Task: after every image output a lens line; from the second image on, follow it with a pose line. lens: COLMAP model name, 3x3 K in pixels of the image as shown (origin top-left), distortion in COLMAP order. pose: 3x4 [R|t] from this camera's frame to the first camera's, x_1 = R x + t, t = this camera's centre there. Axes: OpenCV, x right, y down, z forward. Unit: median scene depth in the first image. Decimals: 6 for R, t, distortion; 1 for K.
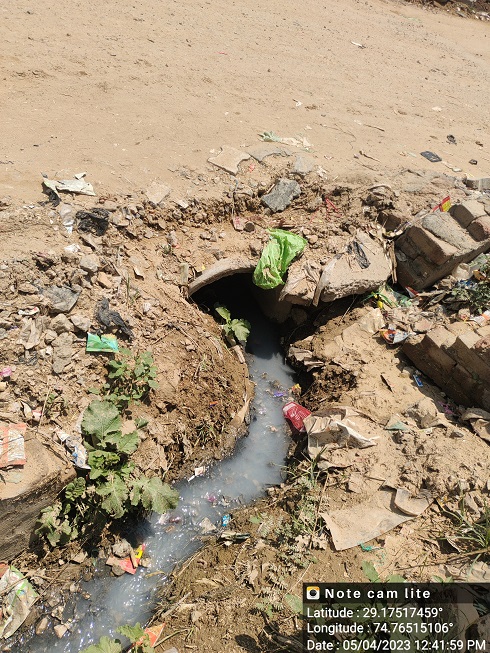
lens RADIAL K [[495.4, 0, 245.0], [0, 495.4, 326.5], [0, 0, 1]] dist [0.092246, -0.178310]
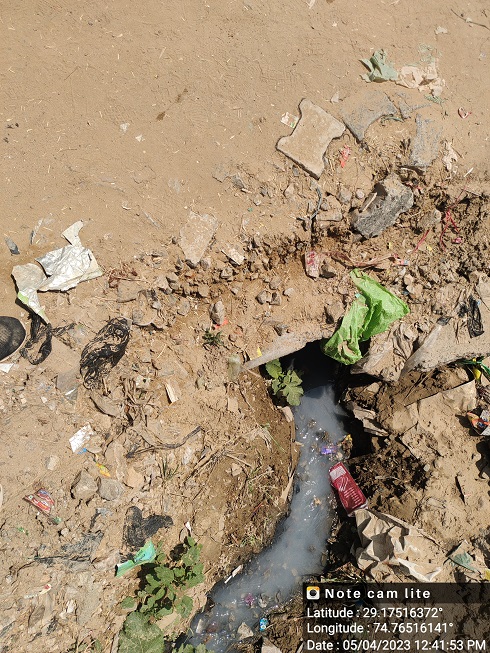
lens RADIAL K [[495.4, 0, 245.0], [0, 495.4, 326.5], [0, 0, 1]] dist [0.092246, -0.178310]
pose [[0.995286, 0.071762, 0.065244, -0.149108], [-0.095707, 0.835652, 0.540856, -0.516976], [-0.015709, -0.544551, 0.838581, 0.418072]]
